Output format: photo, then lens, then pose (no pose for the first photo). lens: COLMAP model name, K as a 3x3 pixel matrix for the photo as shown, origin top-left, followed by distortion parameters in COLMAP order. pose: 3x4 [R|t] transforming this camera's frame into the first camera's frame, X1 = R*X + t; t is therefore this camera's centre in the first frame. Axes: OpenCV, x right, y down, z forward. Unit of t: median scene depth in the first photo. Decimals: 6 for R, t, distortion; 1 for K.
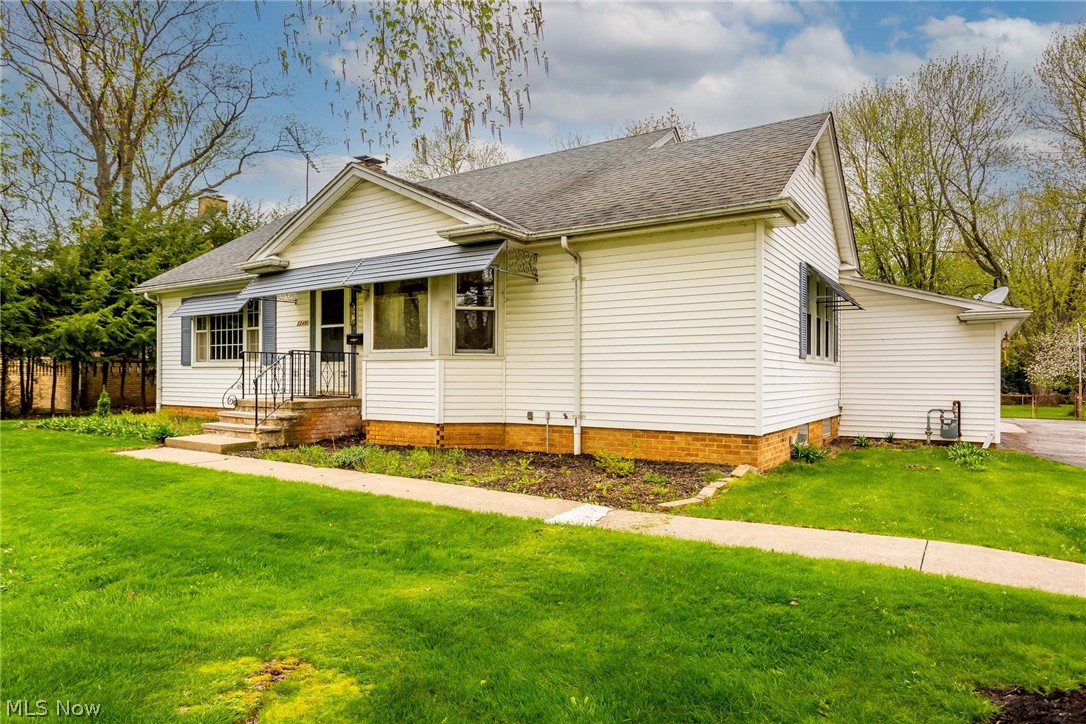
lens RADIAL K [[668.4, 0, 542.3], [0, 668.4, 370.5], [0, 0, 1]] dist [-0.002788, -0.001550]
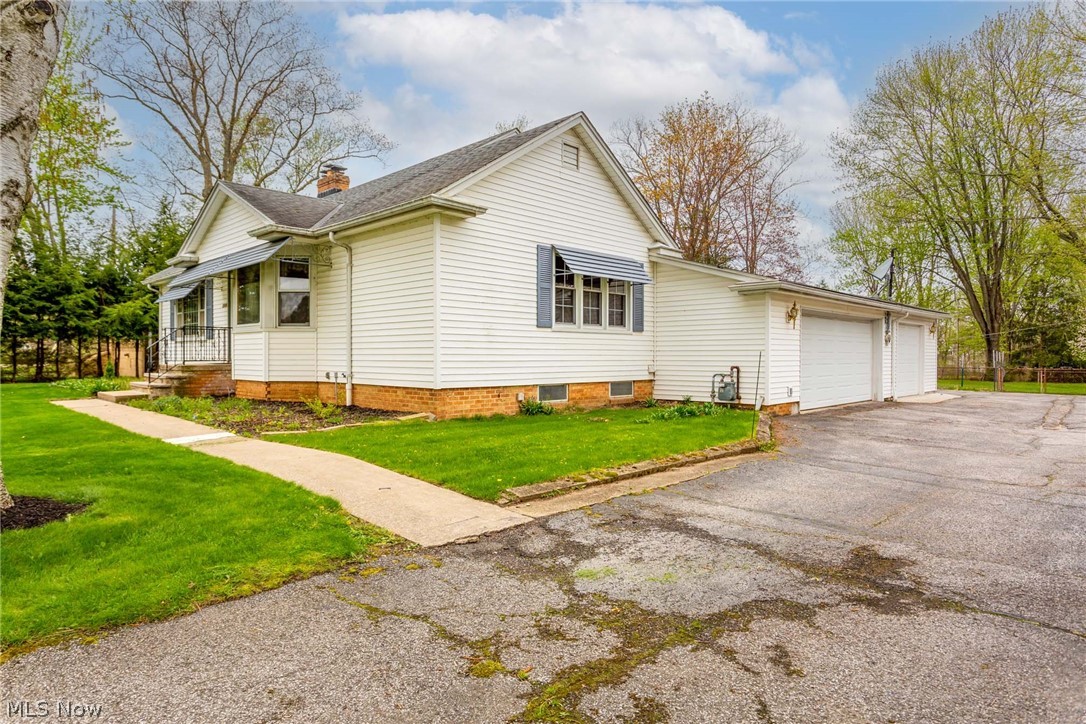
lens RADIAL K [[646.5, 0, 543.0], [0, 646.5, 356.7], [0, 0, 1]] dist [-0.003070, -0.000048]
pose [[0.979442, -0.001974, -0.201716, 0.570393], [0.004049, 0.999943, 0.009873, 0.019984], [0.201685, -0.010487, 0.979394, -0.097267]]
